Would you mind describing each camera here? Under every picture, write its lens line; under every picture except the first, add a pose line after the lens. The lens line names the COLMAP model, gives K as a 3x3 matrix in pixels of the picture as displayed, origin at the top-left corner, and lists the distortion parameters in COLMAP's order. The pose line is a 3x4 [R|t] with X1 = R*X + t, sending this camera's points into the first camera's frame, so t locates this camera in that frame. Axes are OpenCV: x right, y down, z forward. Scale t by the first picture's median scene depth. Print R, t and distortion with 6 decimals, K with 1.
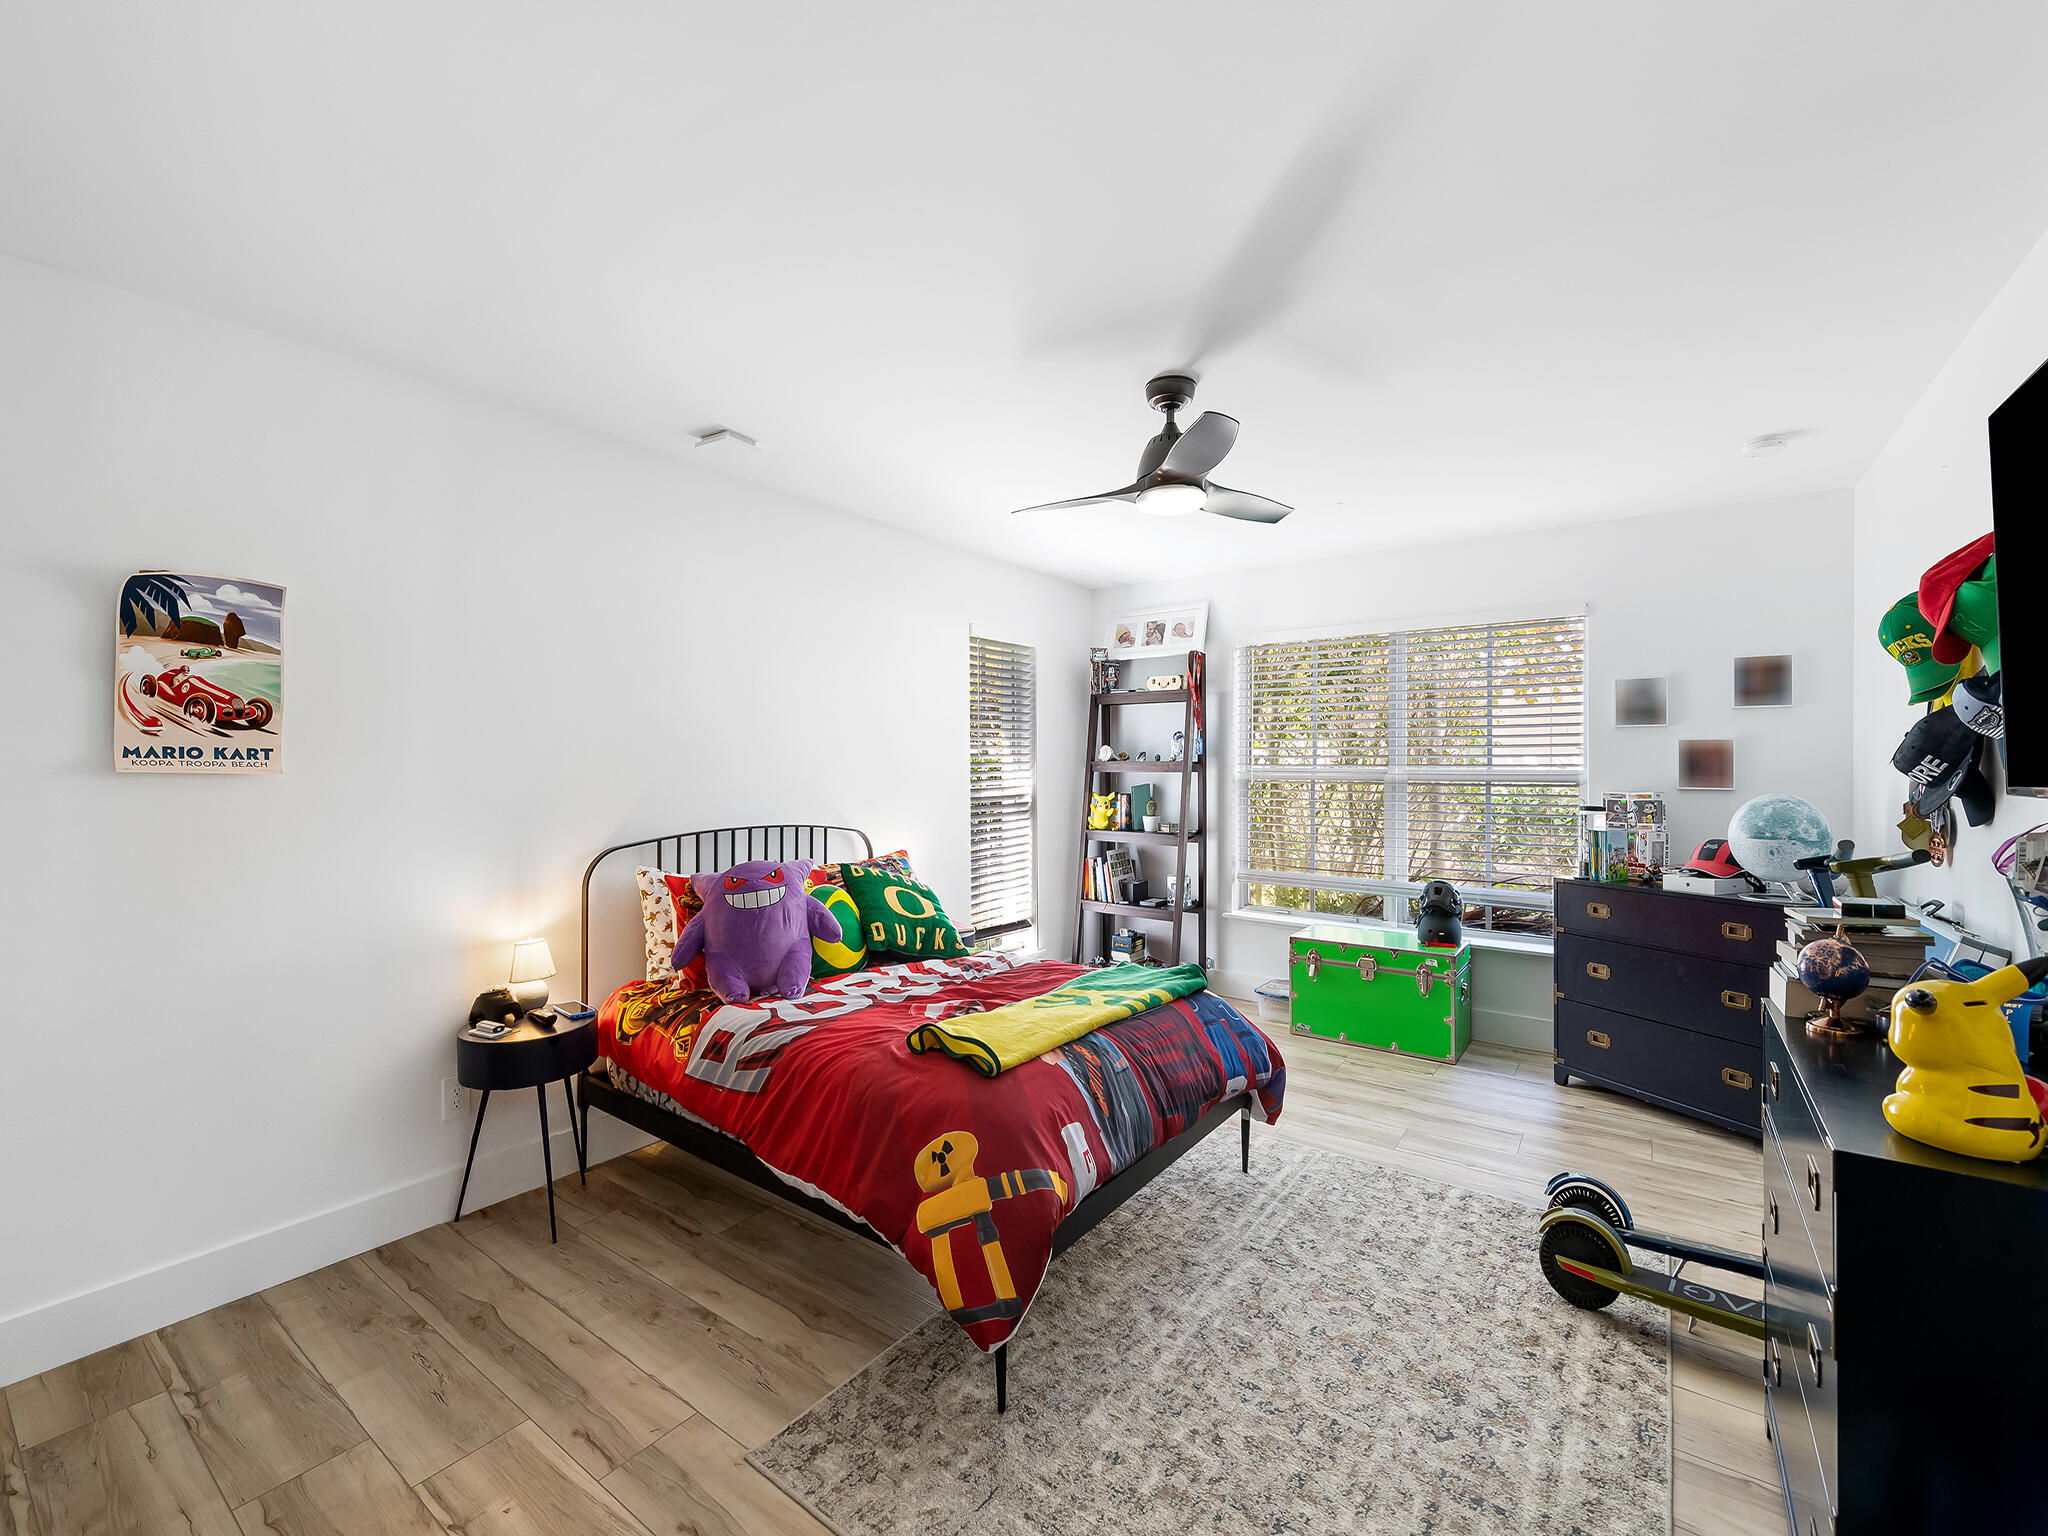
lens RADIAL K [[875.4, 0, 1022.4], [0, 875.4, 762.1], [0, 0, 1]] dist [0.000622, -0.001982]
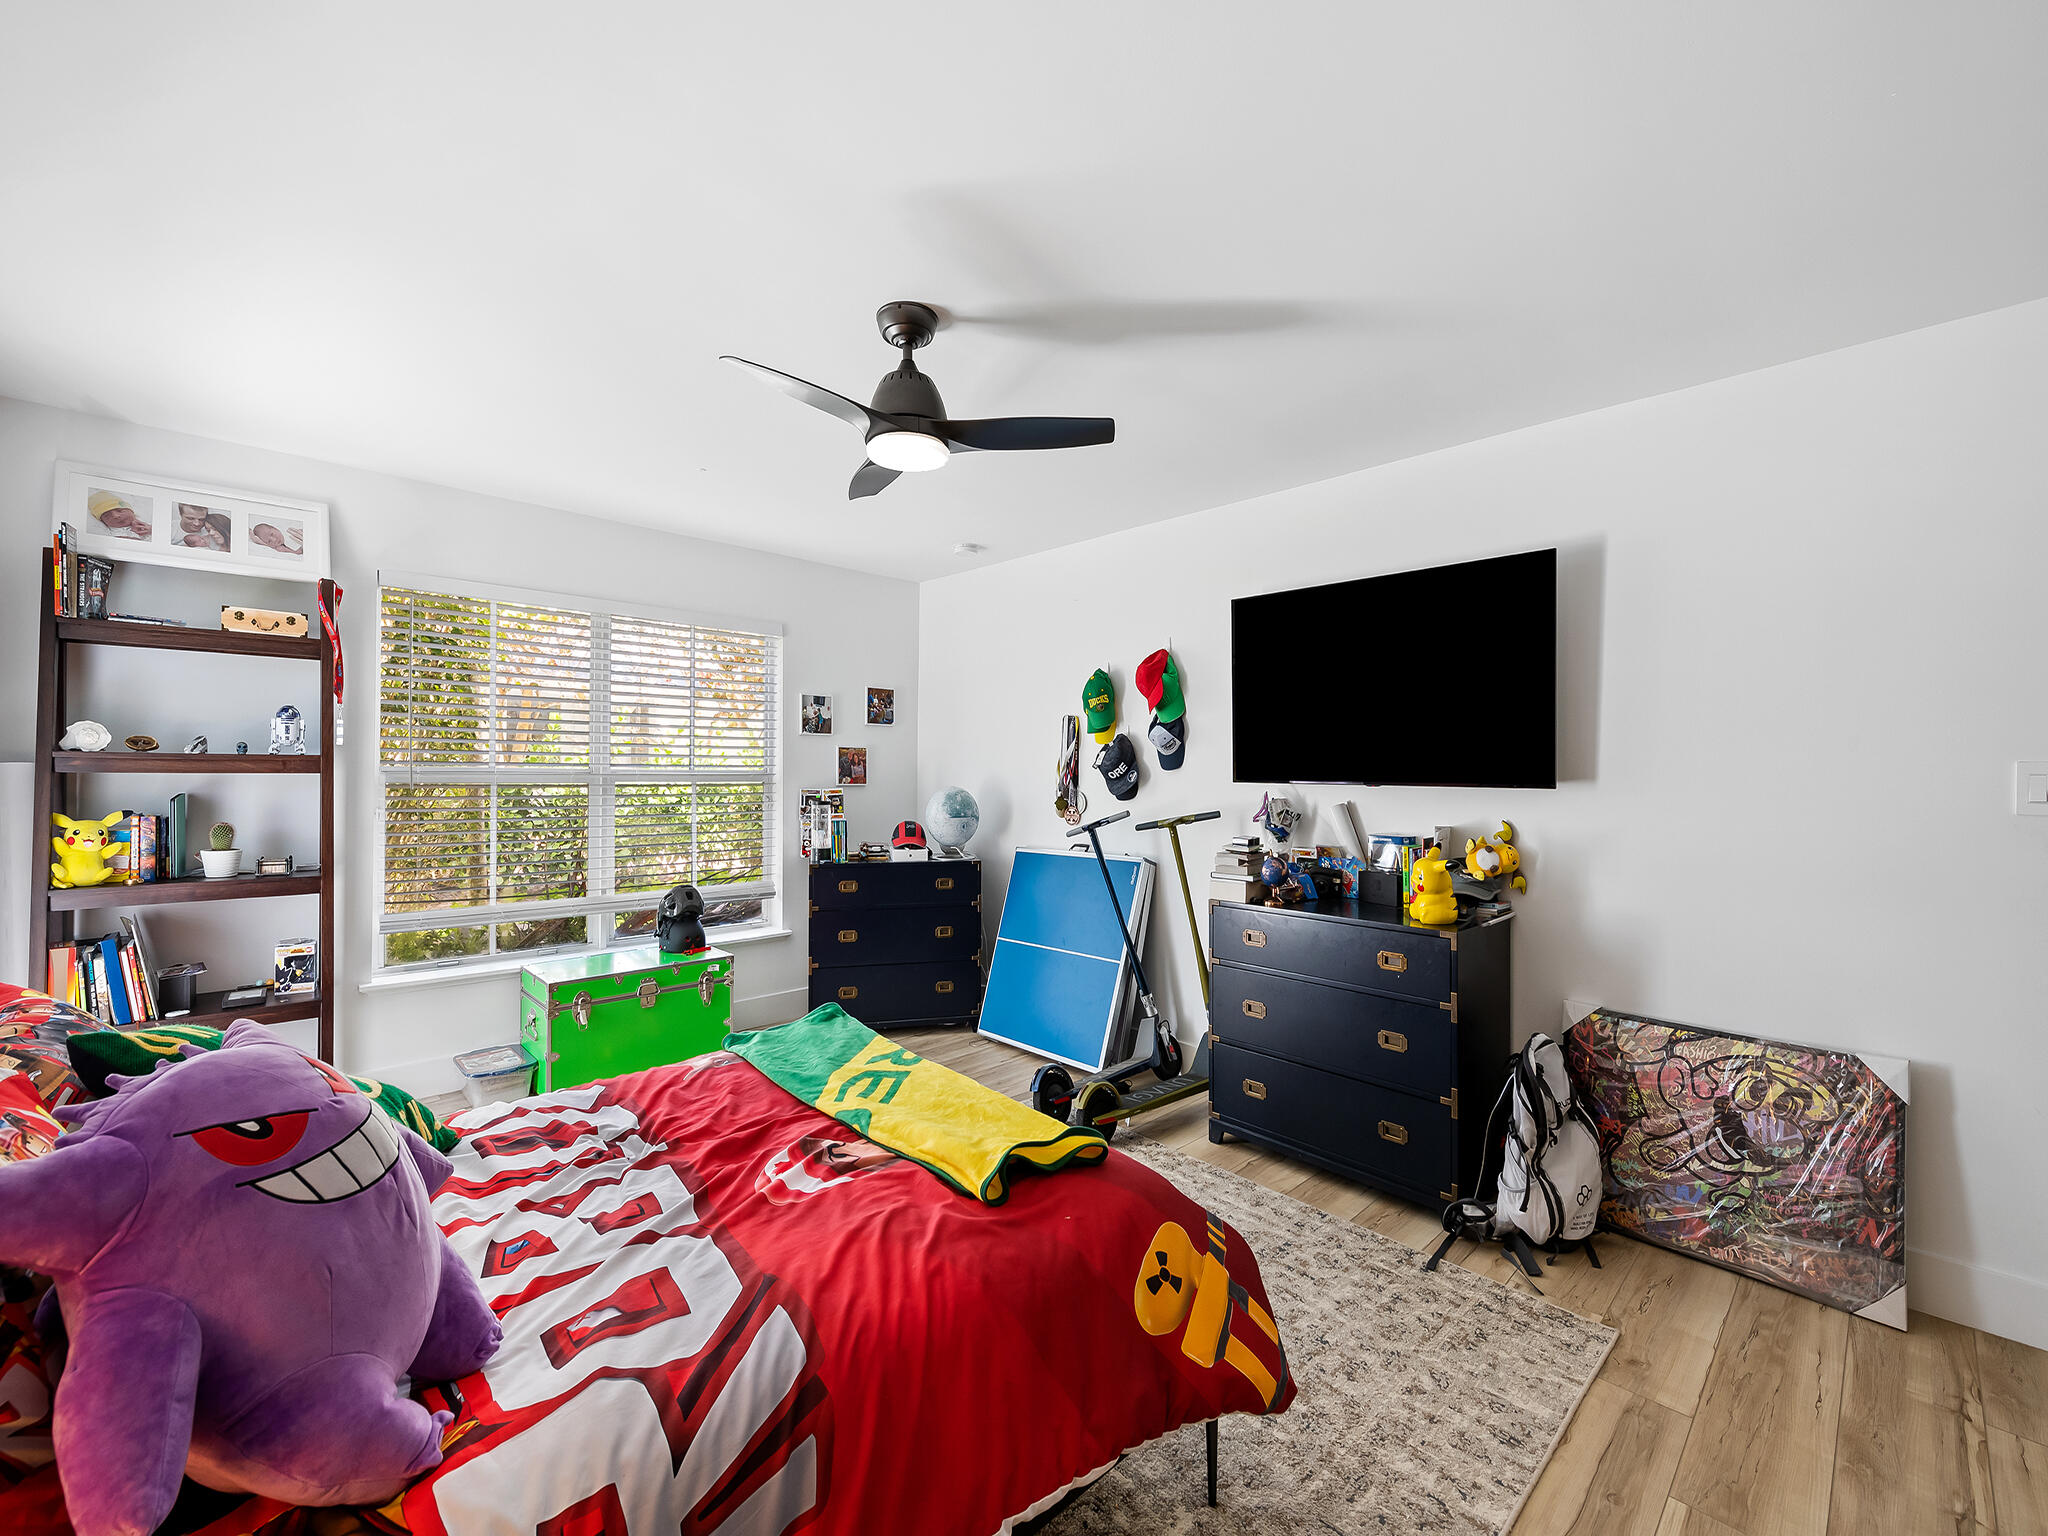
lens RADIAL K [[875.4, 0, 1024.2], [0, 875.4, 773.8], [0, 0, 1]] dist [0.000622, -0.001982]
pose [[0.139889, -0.001578, 0.990166, -0.375106], [-0.009129, 0.999954, 0.002883, 0.006106], [-0.990125, -0.009442, 0.139868, 0.441621]]
